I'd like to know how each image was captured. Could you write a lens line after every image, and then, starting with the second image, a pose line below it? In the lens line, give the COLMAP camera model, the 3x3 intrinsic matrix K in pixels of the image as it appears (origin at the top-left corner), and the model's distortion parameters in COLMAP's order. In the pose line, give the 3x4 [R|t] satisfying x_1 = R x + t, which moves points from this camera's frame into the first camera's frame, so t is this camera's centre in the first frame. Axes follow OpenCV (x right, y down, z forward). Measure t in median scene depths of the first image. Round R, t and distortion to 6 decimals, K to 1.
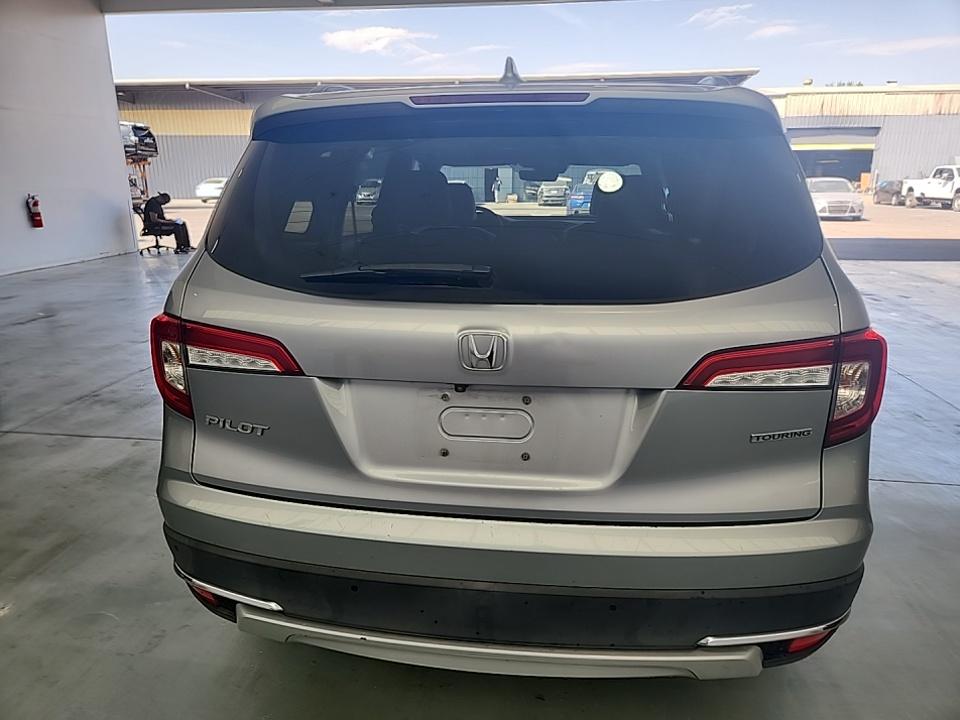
lens RADIAL K [[675.5, 0, 459.2], [0, 675.5, 352.2], [0, 0, 1]] dist [0.046261, -0.024241]
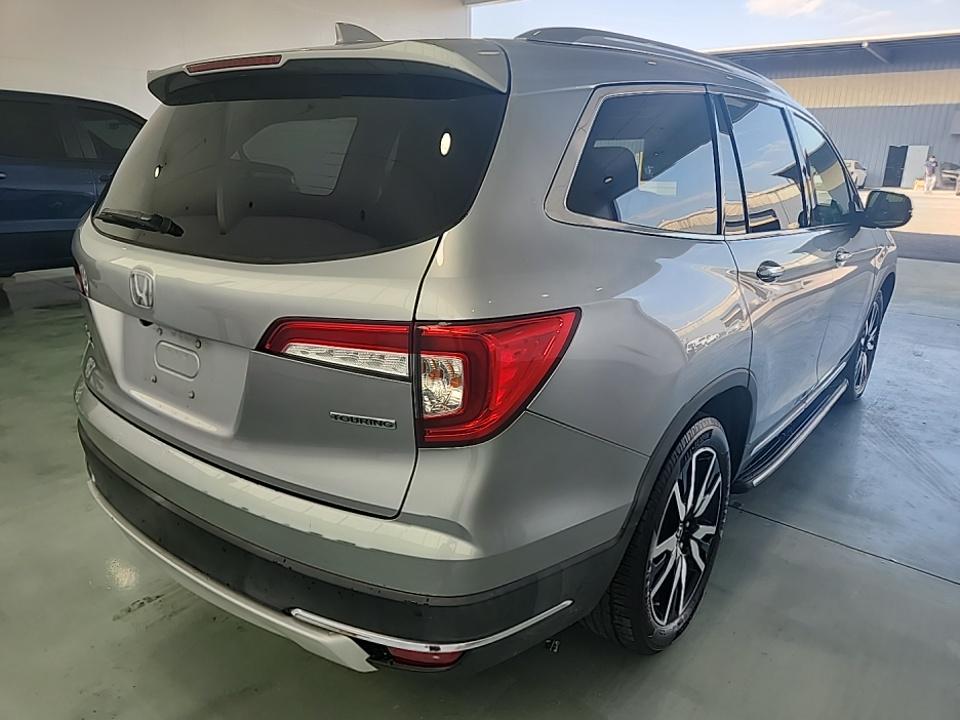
lens RADIAL K [[675.5, 0, 471.1], [0, 675.5, 350.7], [0, 0, 1]] dist [0.046261, -0.024241]
pose [[0.857035, 0.161084, -0.489432, 1.012457], [-0.147759, 0.986816, 0.066048, -0.054438], [0.493618, 0.015712, 0.869537, 0.262494]]
